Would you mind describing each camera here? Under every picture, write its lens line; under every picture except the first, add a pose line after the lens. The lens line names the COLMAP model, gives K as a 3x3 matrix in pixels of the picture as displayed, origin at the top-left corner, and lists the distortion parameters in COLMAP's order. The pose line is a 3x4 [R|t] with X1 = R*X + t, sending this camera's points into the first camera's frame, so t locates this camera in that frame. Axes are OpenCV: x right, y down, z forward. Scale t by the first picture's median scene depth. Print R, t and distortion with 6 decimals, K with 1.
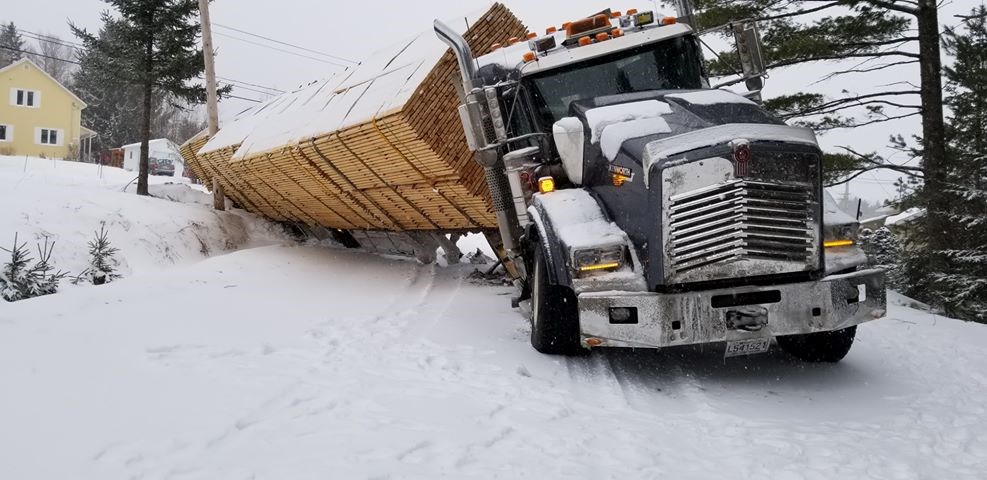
lens RADIAL K [[760.2, 0, 487.9], [0, 760.2, 237.2], [0, 0, 1]] dist [0.108258, -0.180457]
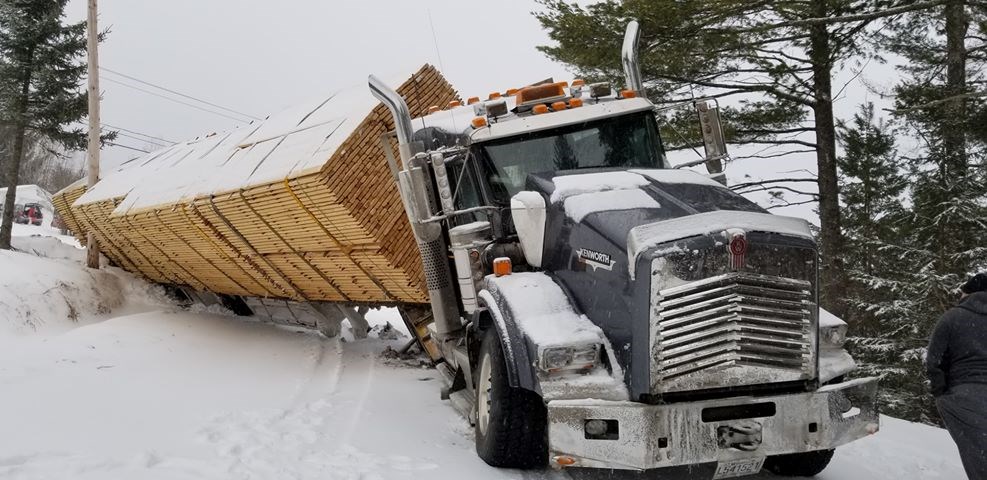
lens RADIAL K [[763.3, 0, 481.4], [0, 763.3, 234.9], [0, 0, 1]] dist [0.080747, -0.125074]
pose [[0.990253, 0.044209, 0.132078, -0.042577], [-0.032615, 0.995525, -0.088687, -0.018042], [-0.135408, 0.083515, 0.987264, 0.092271]]
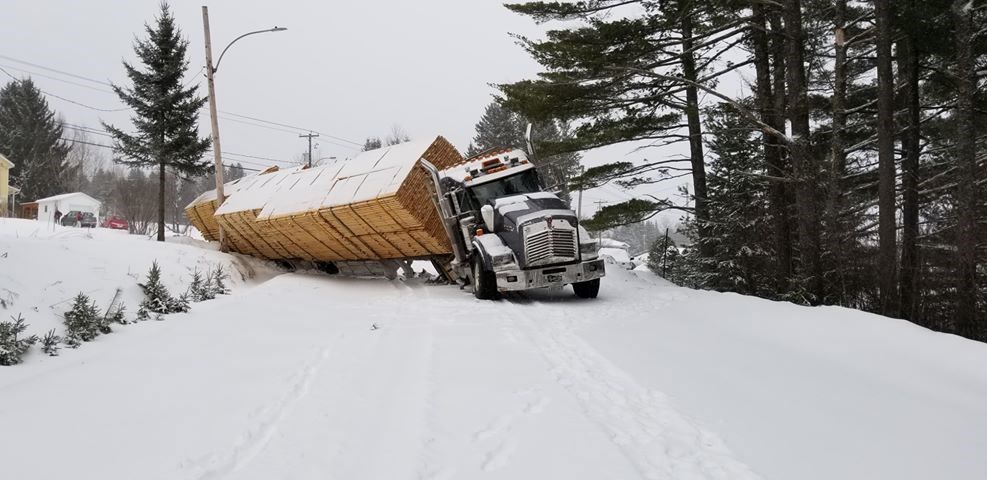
lens RADIAL K [[760.2, 0, 487.9], [0, 760.2, 237.2], [0, 0, 1]] dist [0.108258, -0.180457]
pose [[0.988150, -0.037912, 0.148734, -0.179488], [0.044785, 0.998065, -0.043131, 0.037243], [-0.146811, 0.049281, 0.987936, -0.983000]]
